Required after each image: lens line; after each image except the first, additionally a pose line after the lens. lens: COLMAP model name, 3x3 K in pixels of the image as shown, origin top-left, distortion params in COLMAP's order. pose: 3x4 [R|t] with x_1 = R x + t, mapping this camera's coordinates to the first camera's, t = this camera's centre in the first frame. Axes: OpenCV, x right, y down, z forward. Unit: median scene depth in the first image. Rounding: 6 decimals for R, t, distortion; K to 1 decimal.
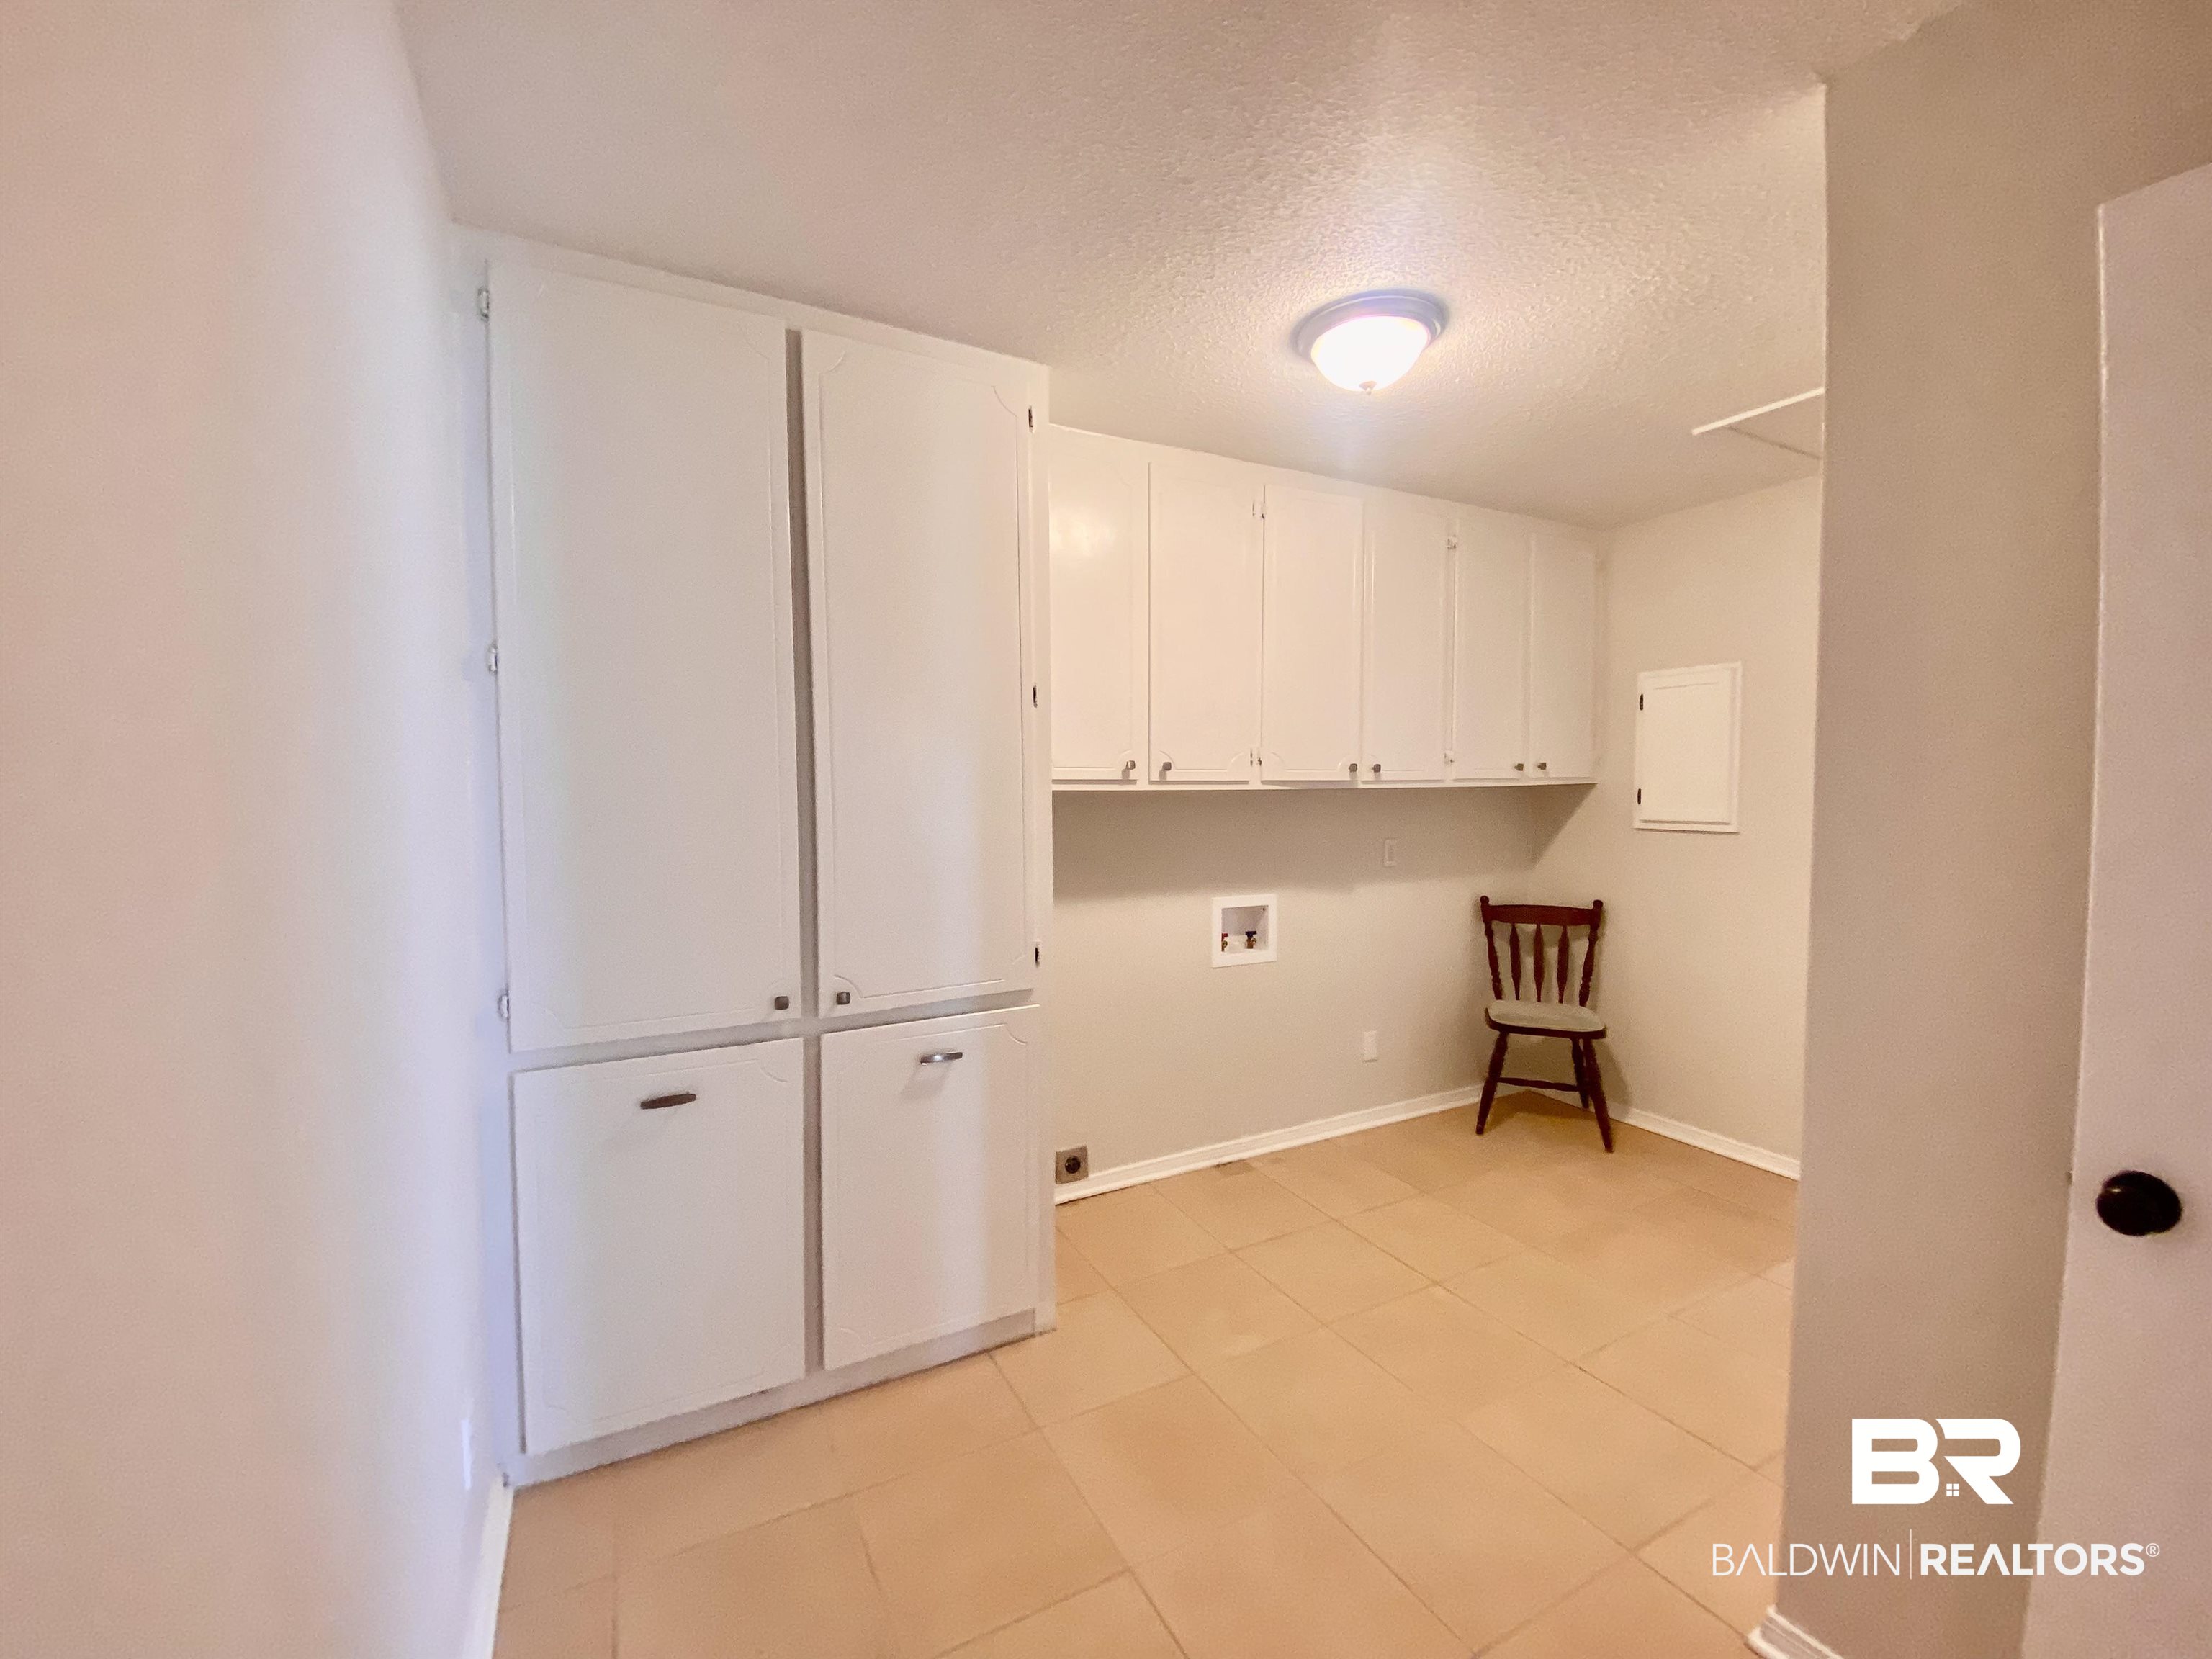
lens RADIAL K [[902.2, 0, 1099.7], [0, 902.2, 833.2], [0, 0, 1]] dist [-0.006088, -0.004260]
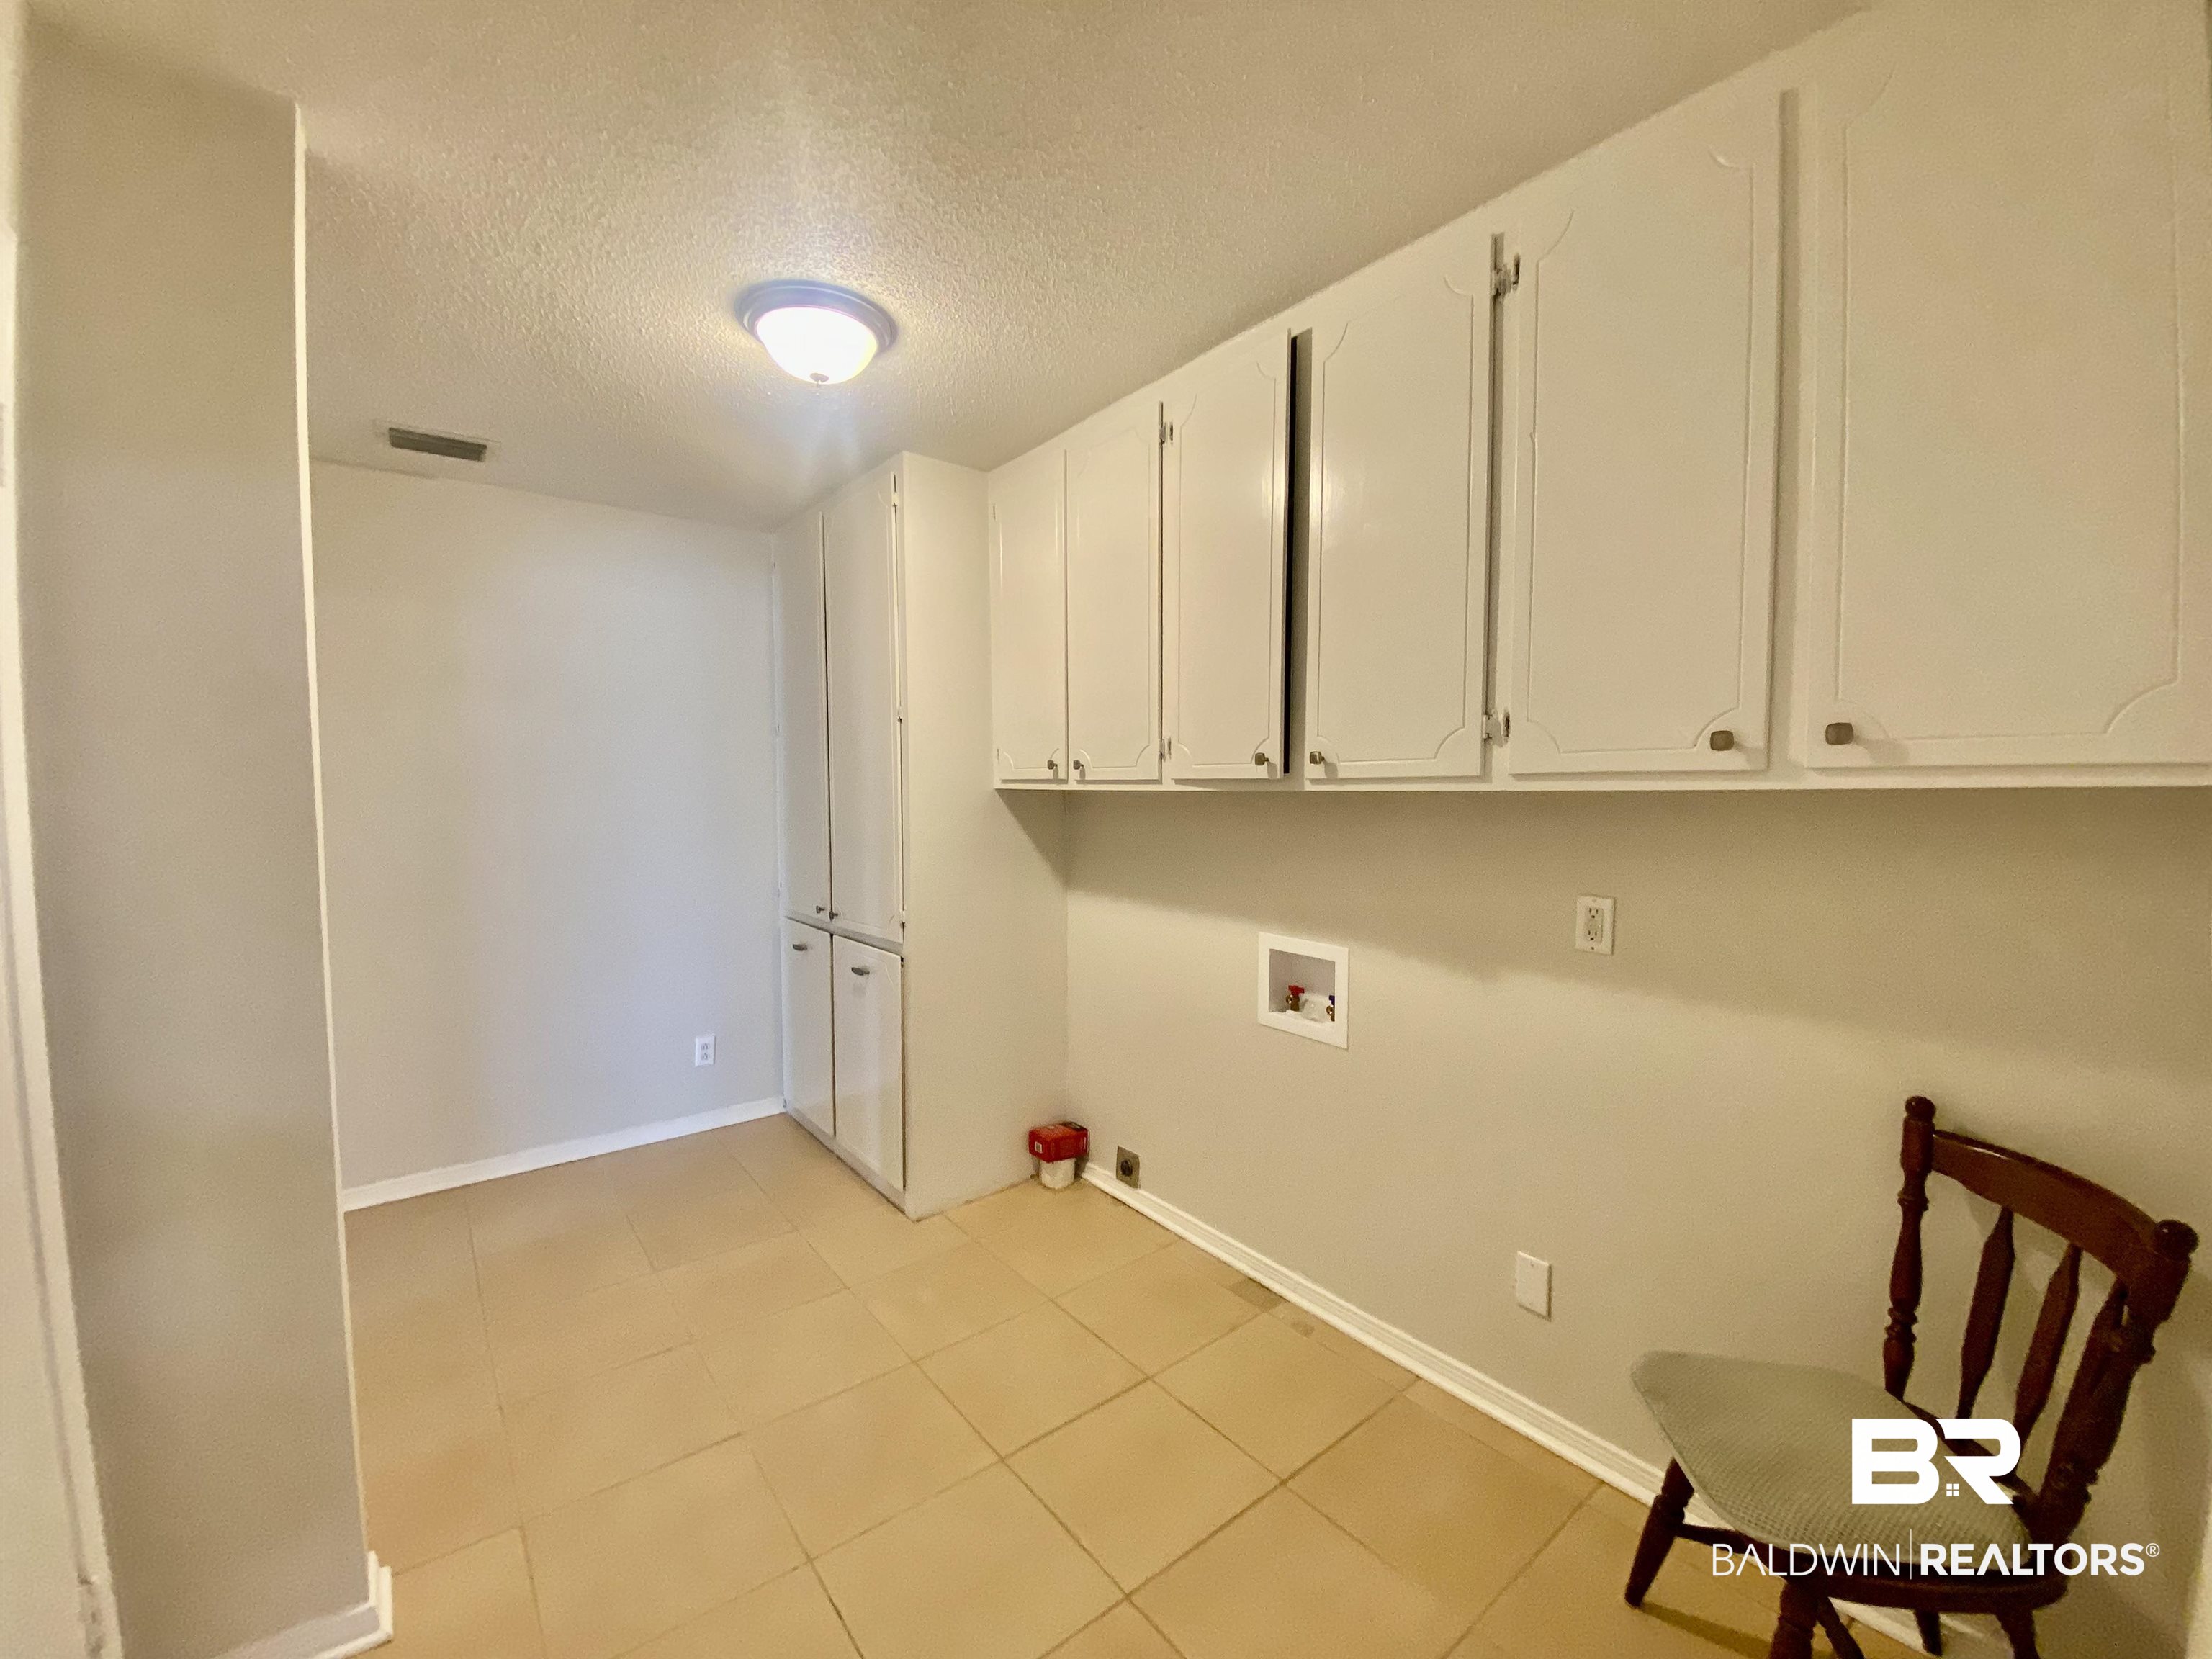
lens RADIAL K [[902.2, 0, 1098.0], [0, 902.2, 822.9], [0, 0, 1]] dist [-0.006088, -0.004260]
pose [[0.164527, 0.047392, -0.985233, 0.848522], [-0.049053, 0.998002, 0.039815, -0.043992], [0.985152, 0.041778, 0.166523, 0.726453]]
